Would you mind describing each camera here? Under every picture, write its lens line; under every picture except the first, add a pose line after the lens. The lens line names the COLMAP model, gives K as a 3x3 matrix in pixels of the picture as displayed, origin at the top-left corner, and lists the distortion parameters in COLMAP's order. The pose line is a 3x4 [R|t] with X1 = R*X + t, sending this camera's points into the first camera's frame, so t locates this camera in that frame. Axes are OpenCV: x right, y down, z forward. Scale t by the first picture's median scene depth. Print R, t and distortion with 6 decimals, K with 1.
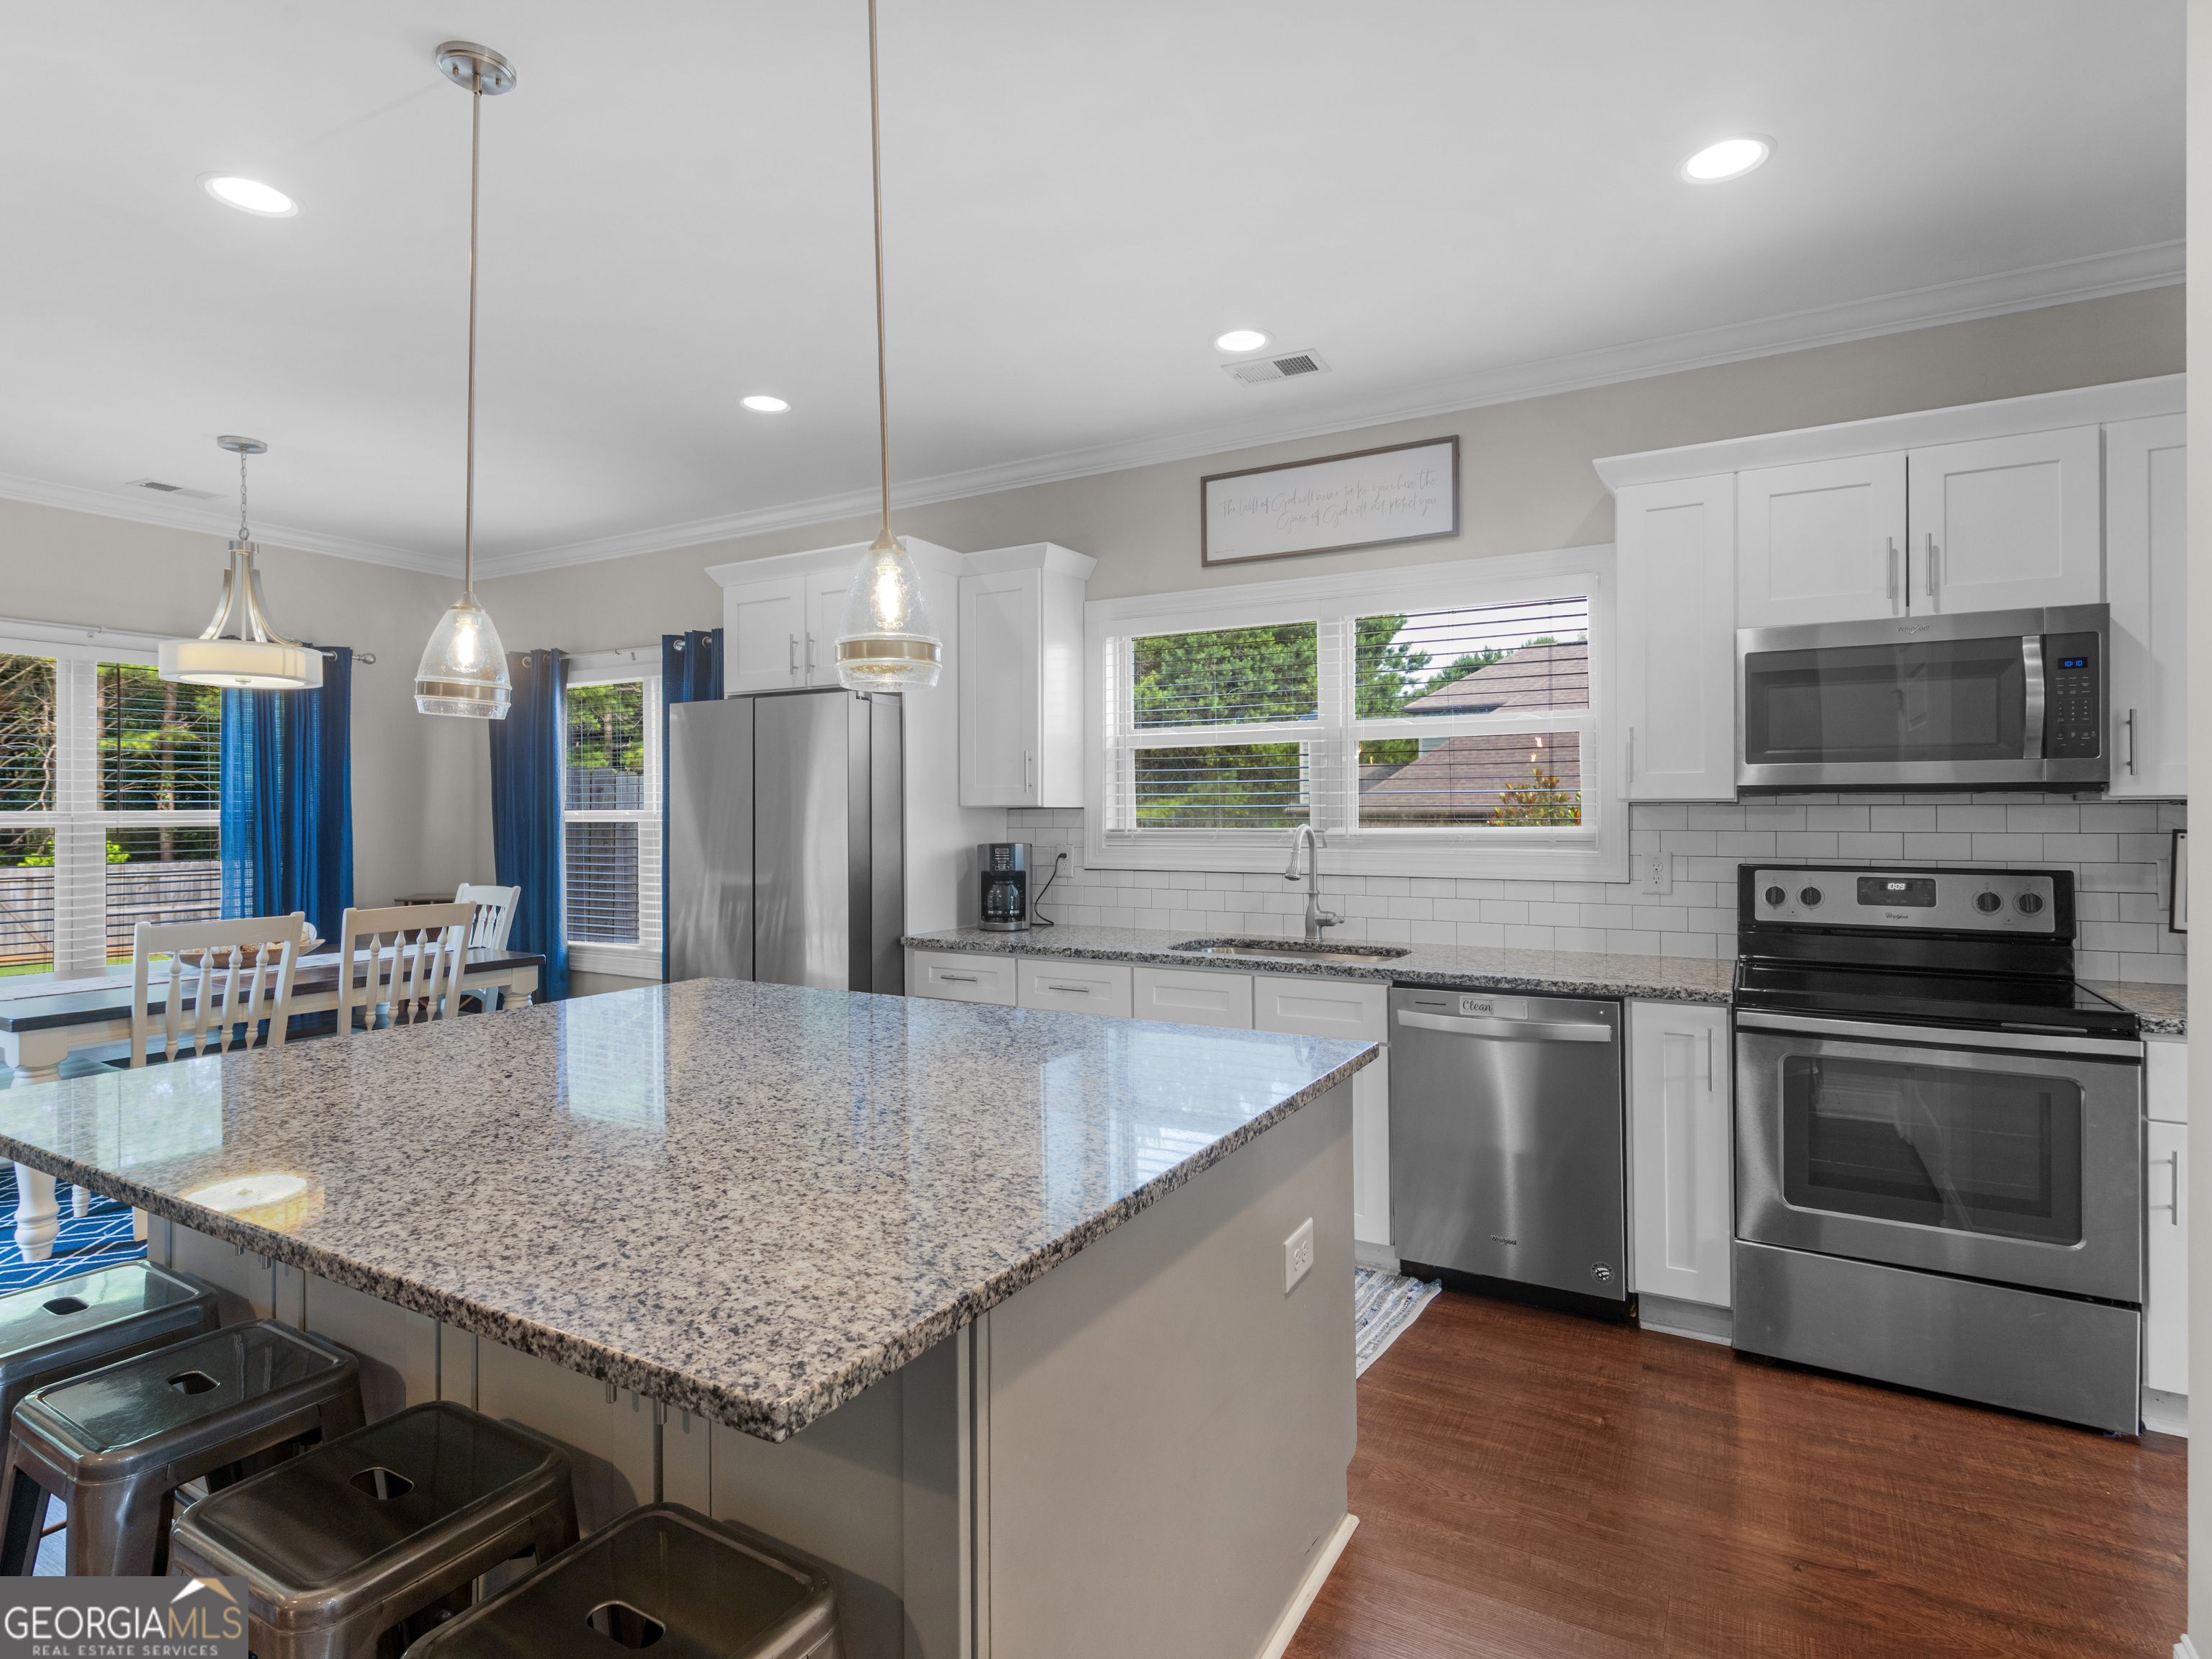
lens RADIAL K [[1137.2, 0, 1117.9], [0, 1137.2, 809.3], [0, 0, 1]] dist [0.001216, 0.000054]
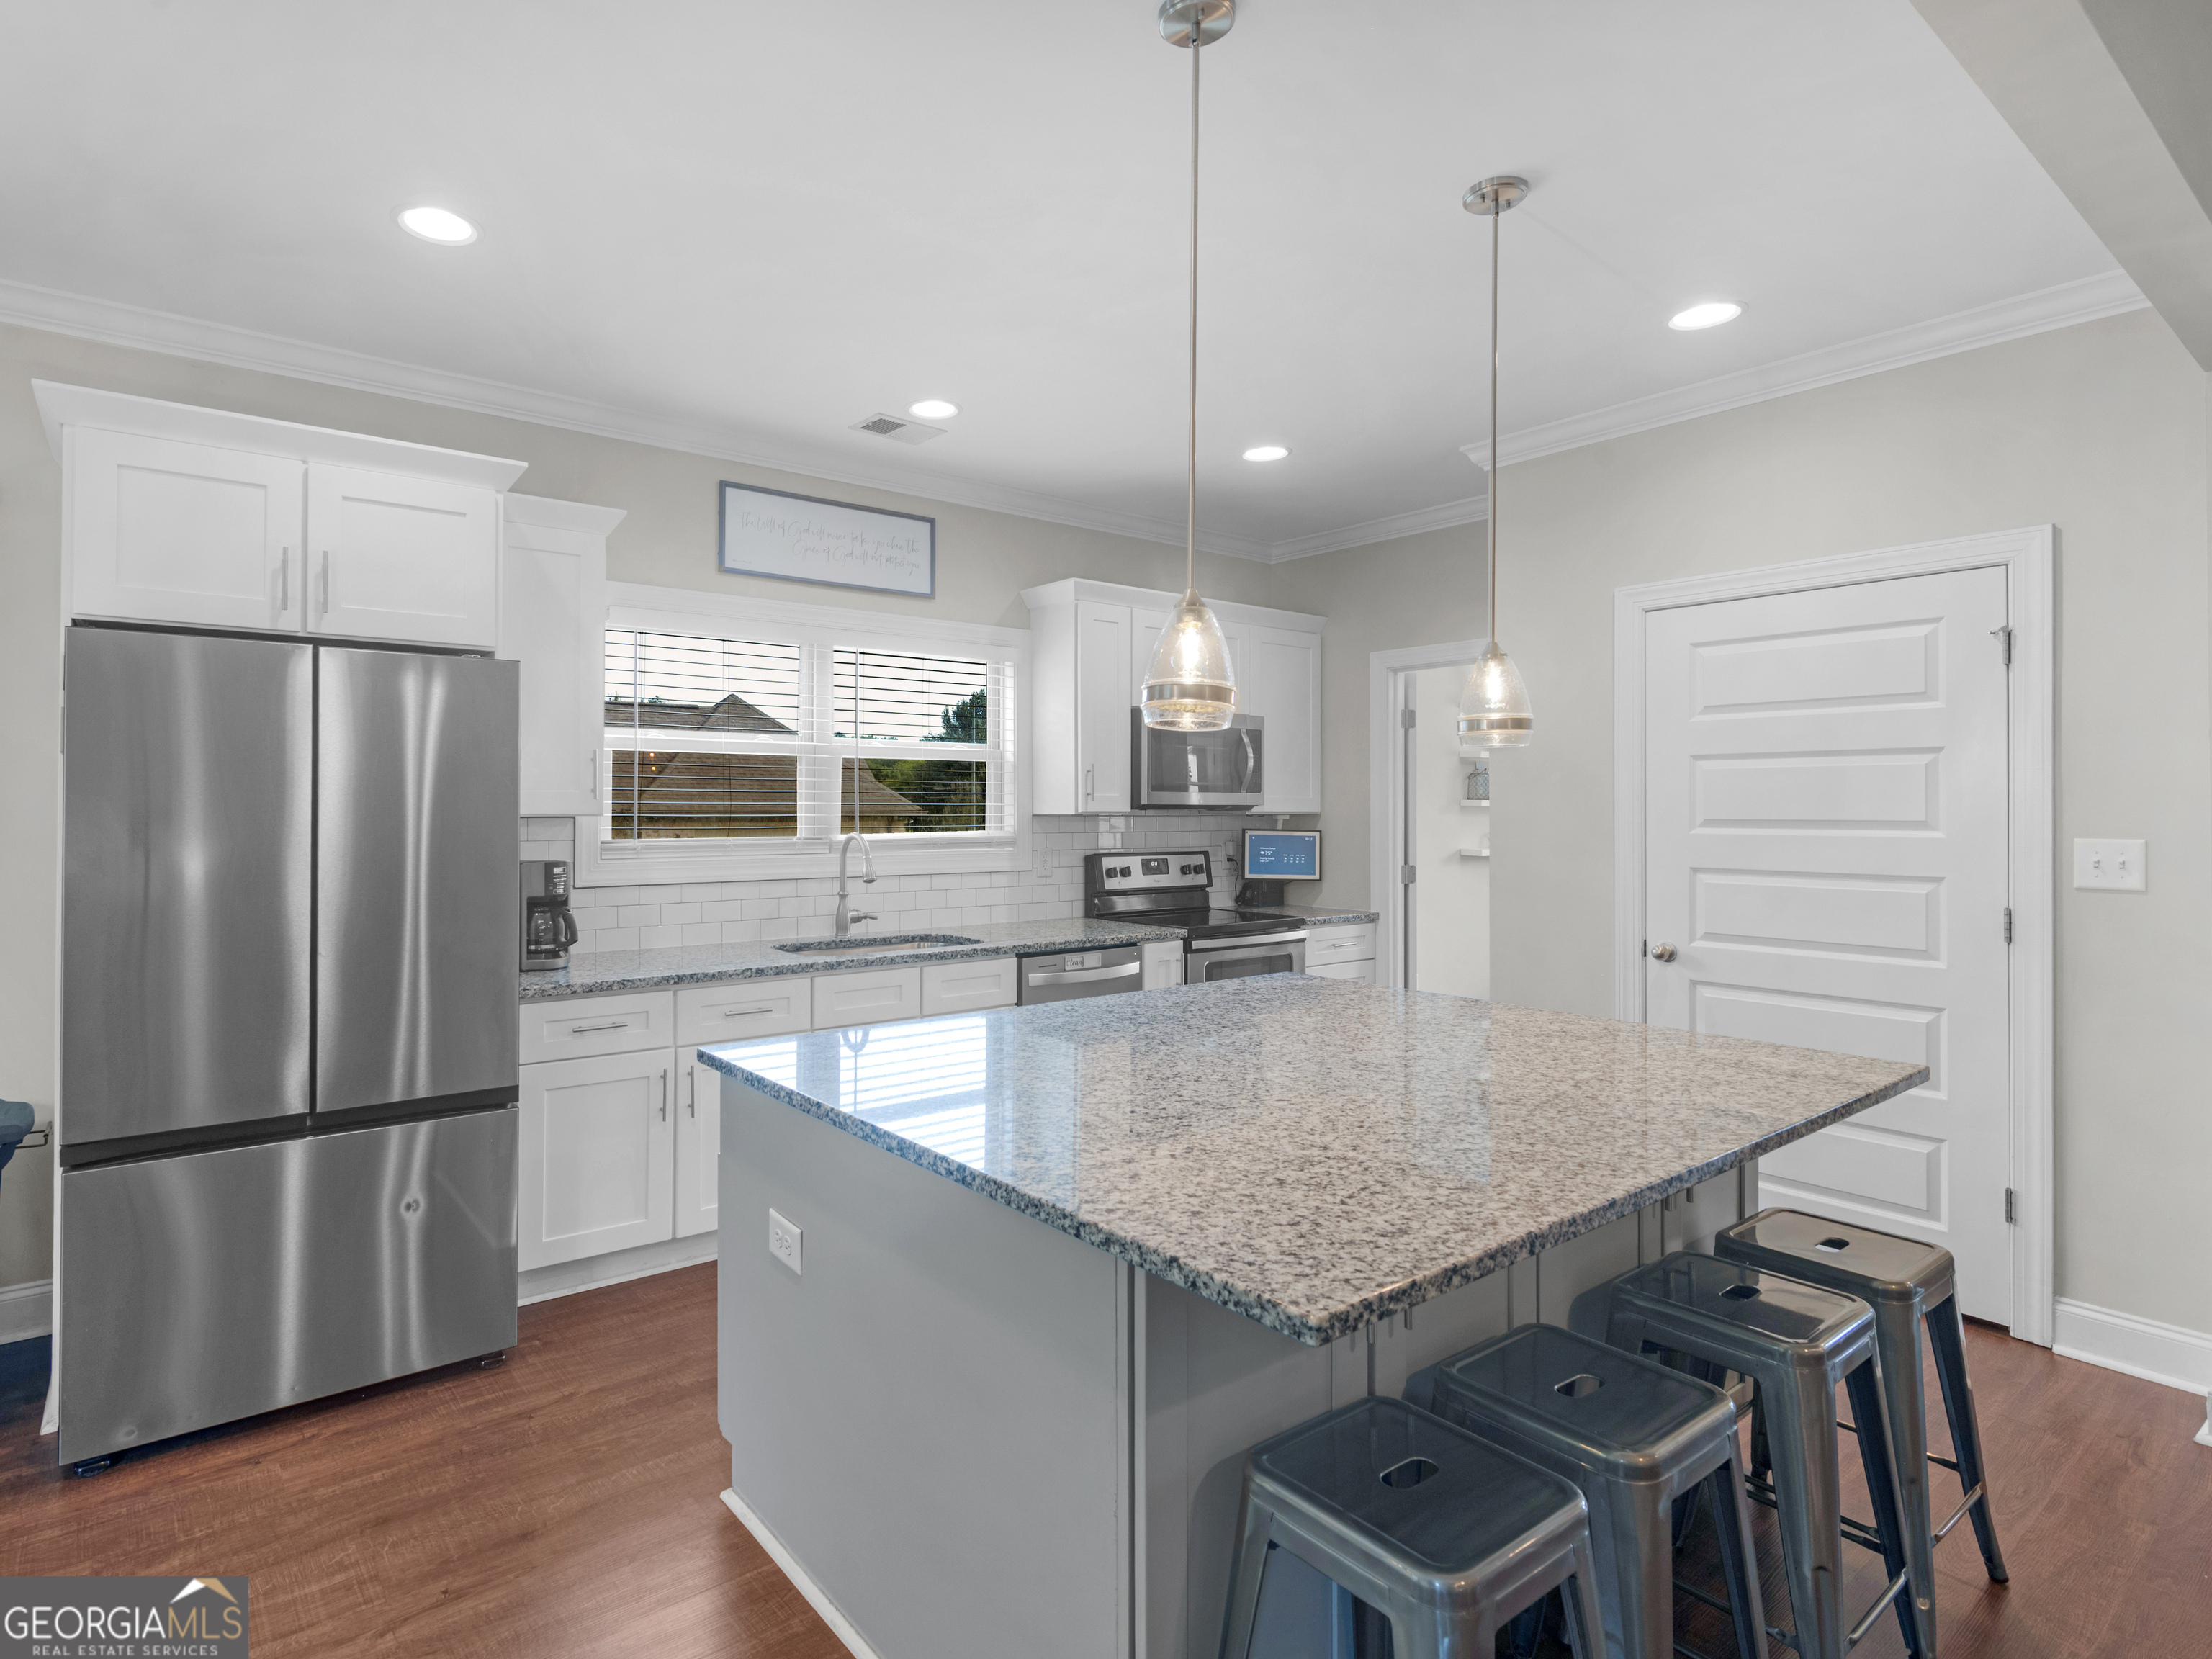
lens RADIAL K [[1157.2, 0, 956.3], [0, 1157.2, 798.8], [0, 0, 1]] dist [0.002172, 0.000314]
pose [[0.415843, 0.011236, 0.909367, -0.933192], [-0.004763, 0.999937, -0.010177, -0.009753], [-0.909424, -0.000099, 0.415870, 0.498138]]
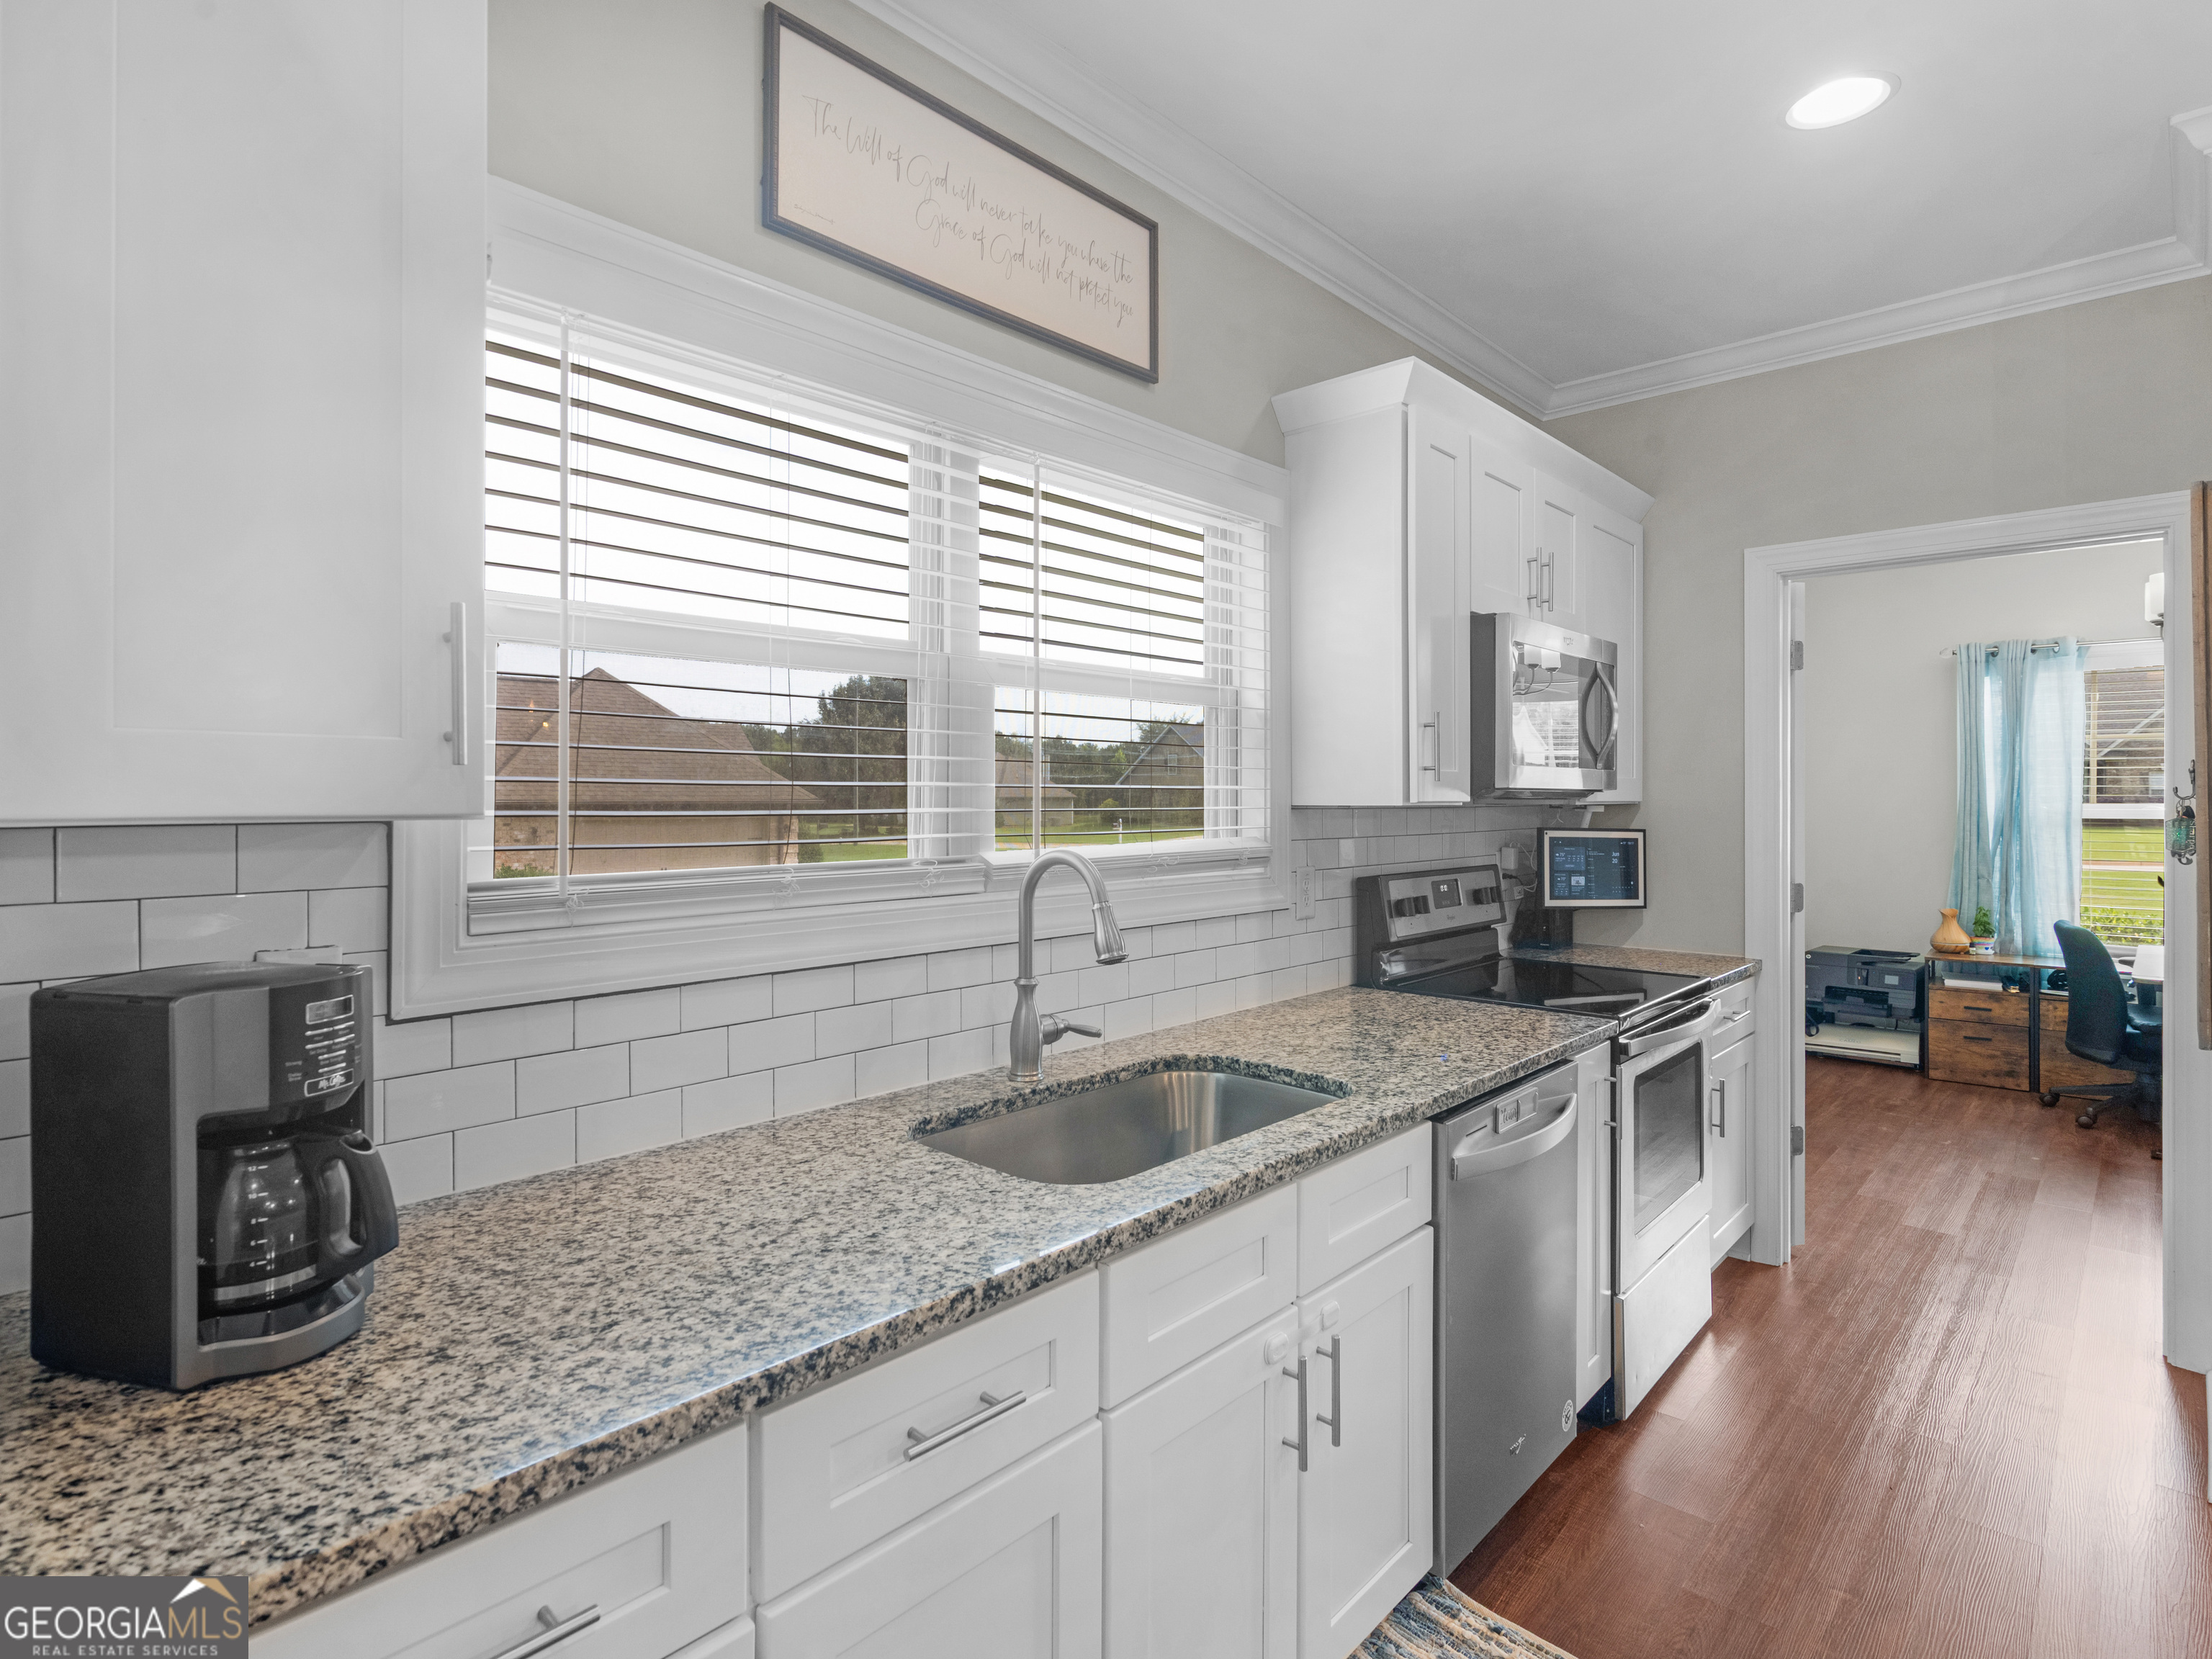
lens RADIAL K [[1150.5, 0, 1009.8], [0, 1150.5, 794.6], [0, 0, 1]] dist [0.001635, -0.000472]
pose [[0.259638, 0.004723, 0.965695, -0.374737], [-0.003253, 0.999987, -0.004016, -0.009635], [-0.965701, -0.002098, 0.259649, 1.009567]]
